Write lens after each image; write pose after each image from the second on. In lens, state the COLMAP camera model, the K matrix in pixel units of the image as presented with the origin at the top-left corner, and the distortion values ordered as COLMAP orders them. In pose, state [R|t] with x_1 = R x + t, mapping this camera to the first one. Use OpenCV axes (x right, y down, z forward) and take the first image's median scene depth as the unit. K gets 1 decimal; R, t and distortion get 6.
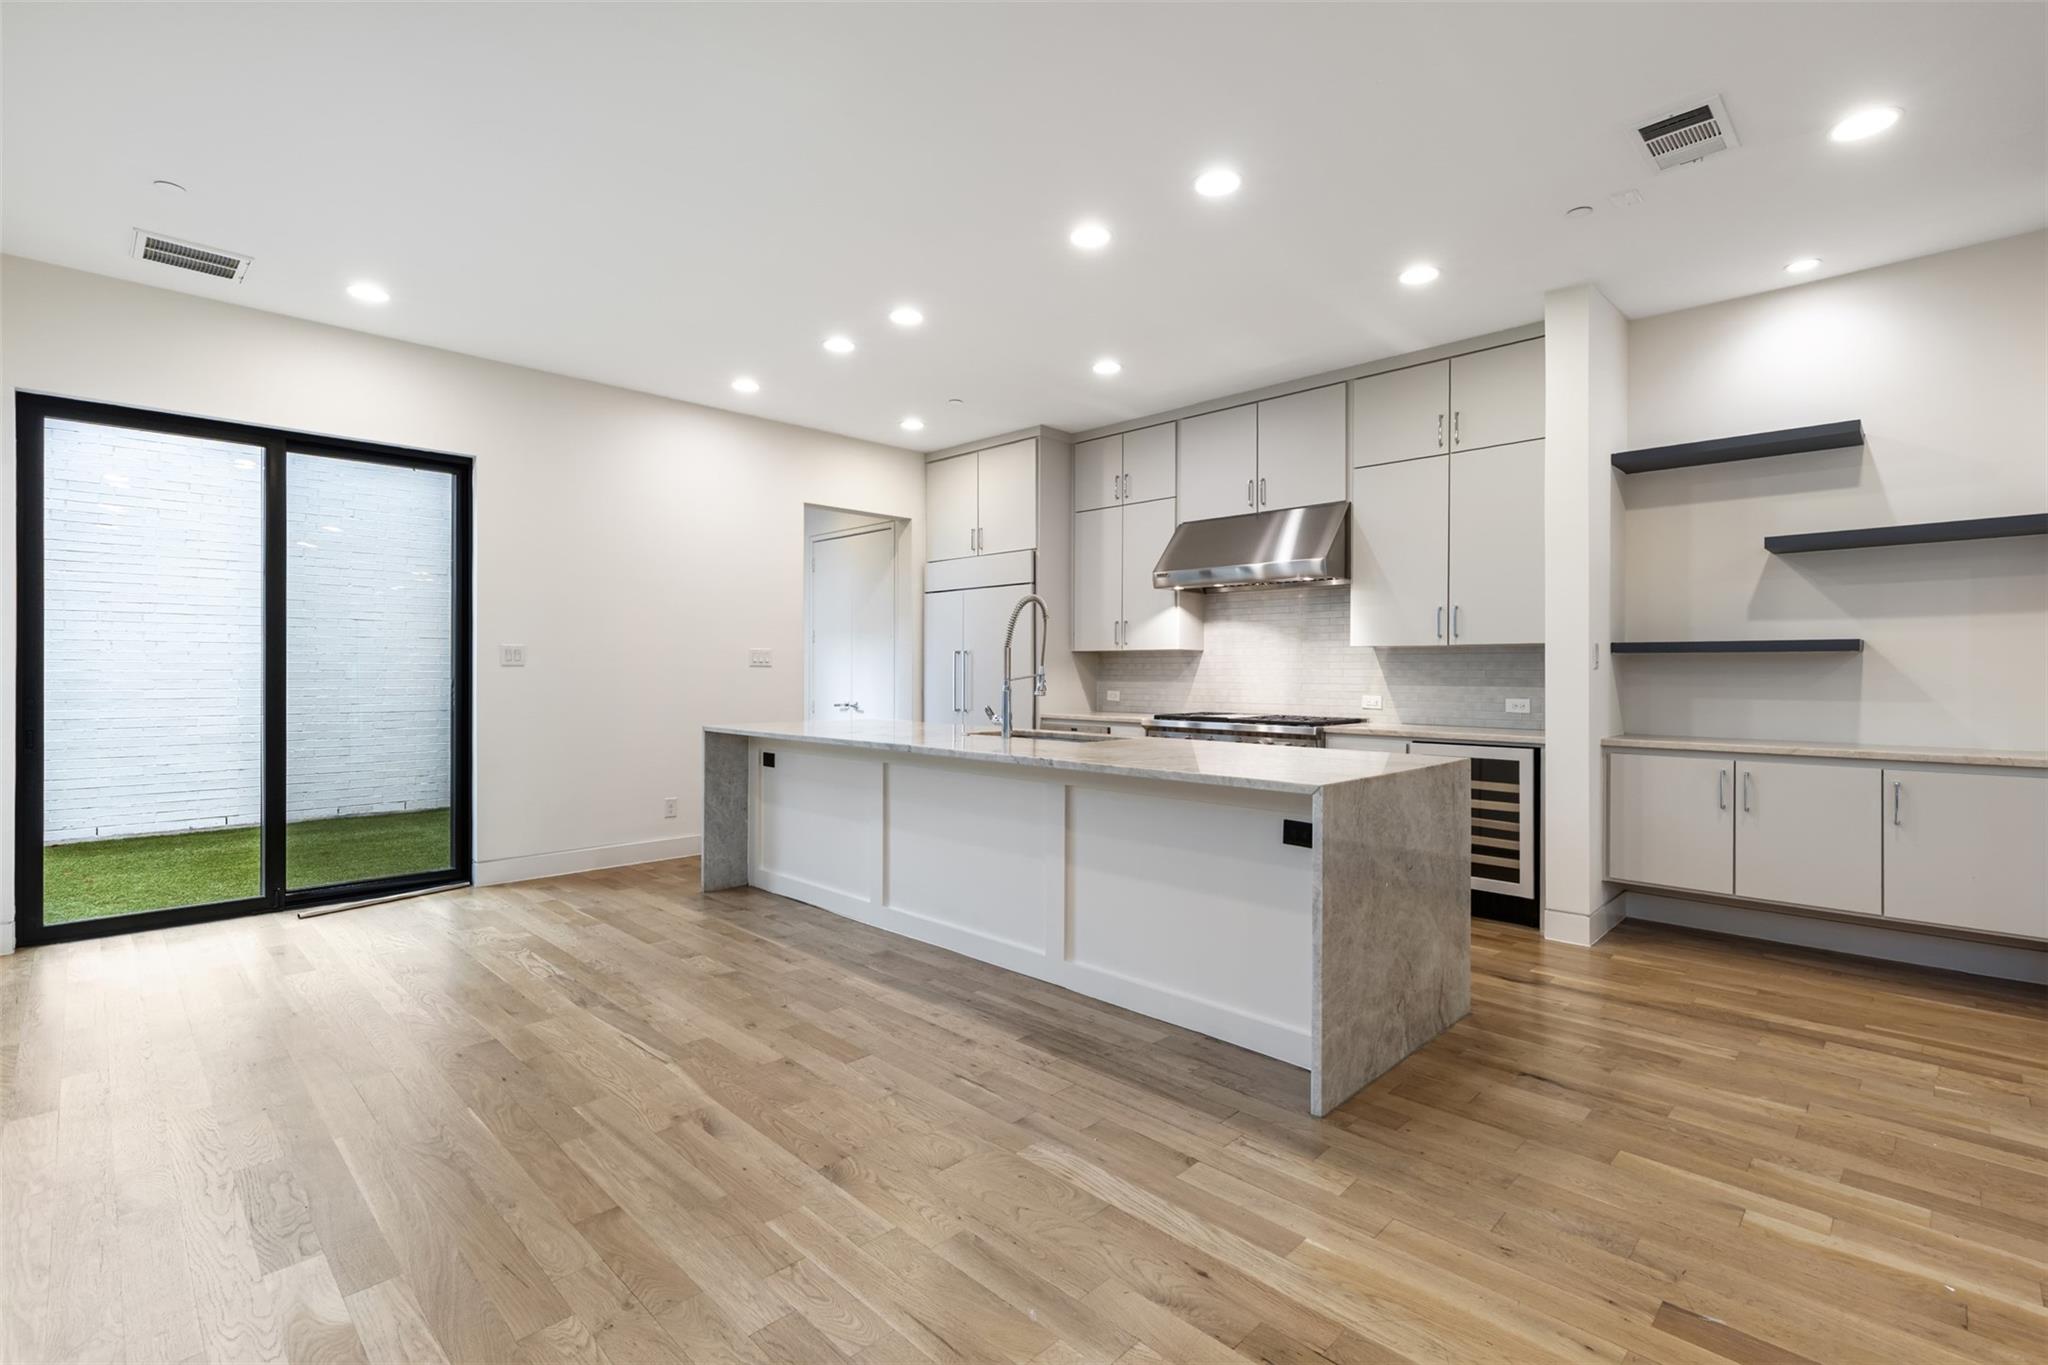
lens RADIAL K [[934.1, 0, 1032.4], [0, 934.1, 674.7], [0, 0, 1]] dist [0.005716, -0.000239]
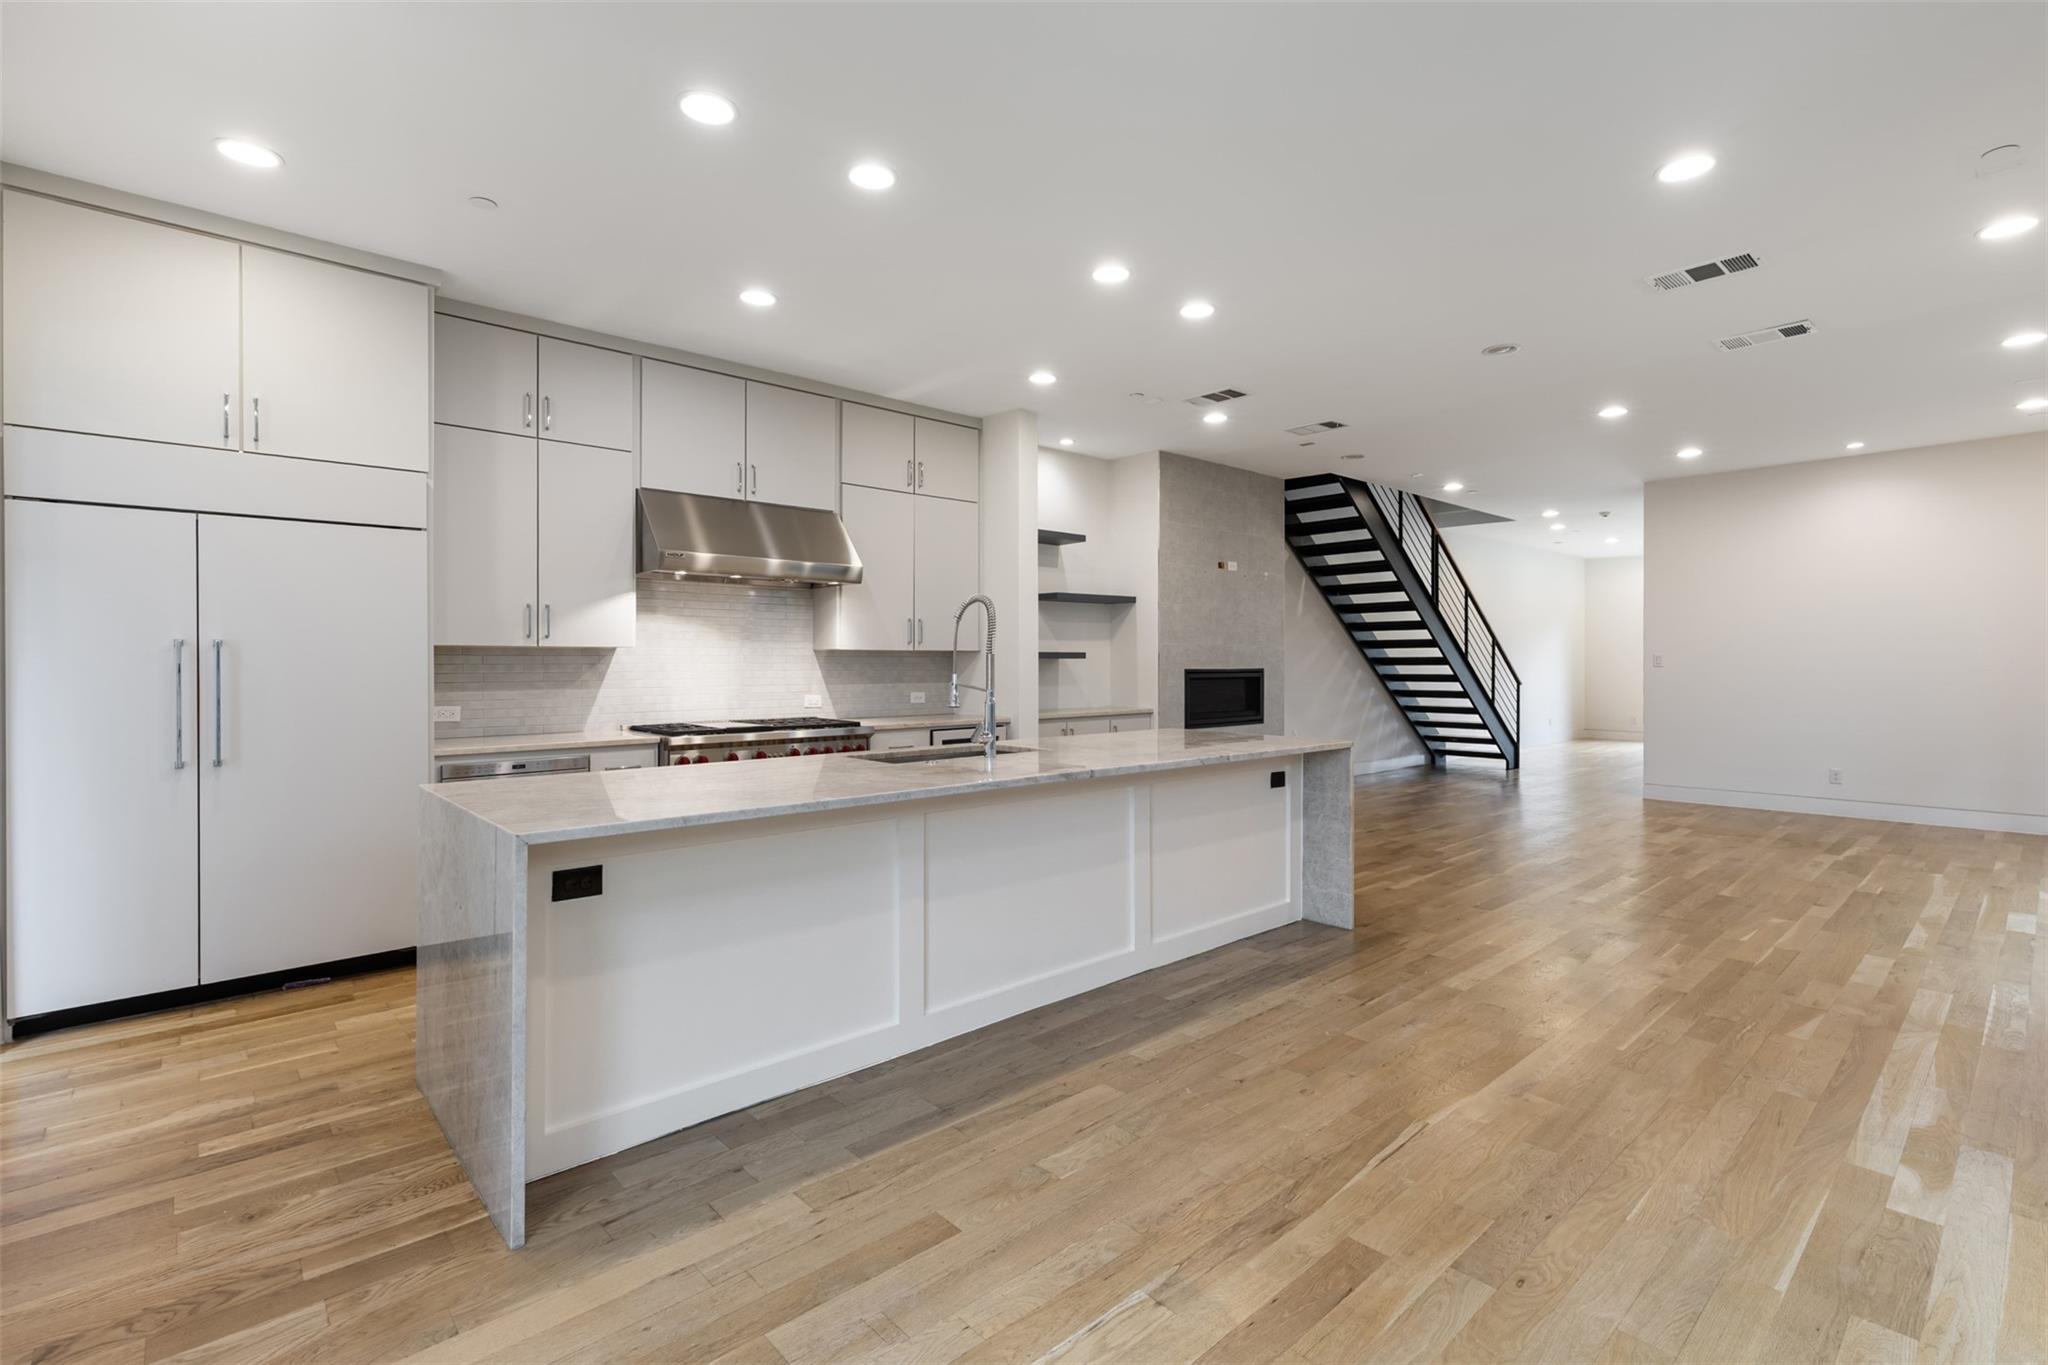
lens RADIAL K [[934.1, 0, 1033.4], [0, 934.1, 665.7], [0, 0, 1]] dist [0.005716, -0.000239]
pose [[0.050436, -0.009012, 0.998687, -0.760467], [0.002405, 0.999957, 0.008902, -0.022059], [-0.998724, 0.001953, 0.050456, 0.773519]]
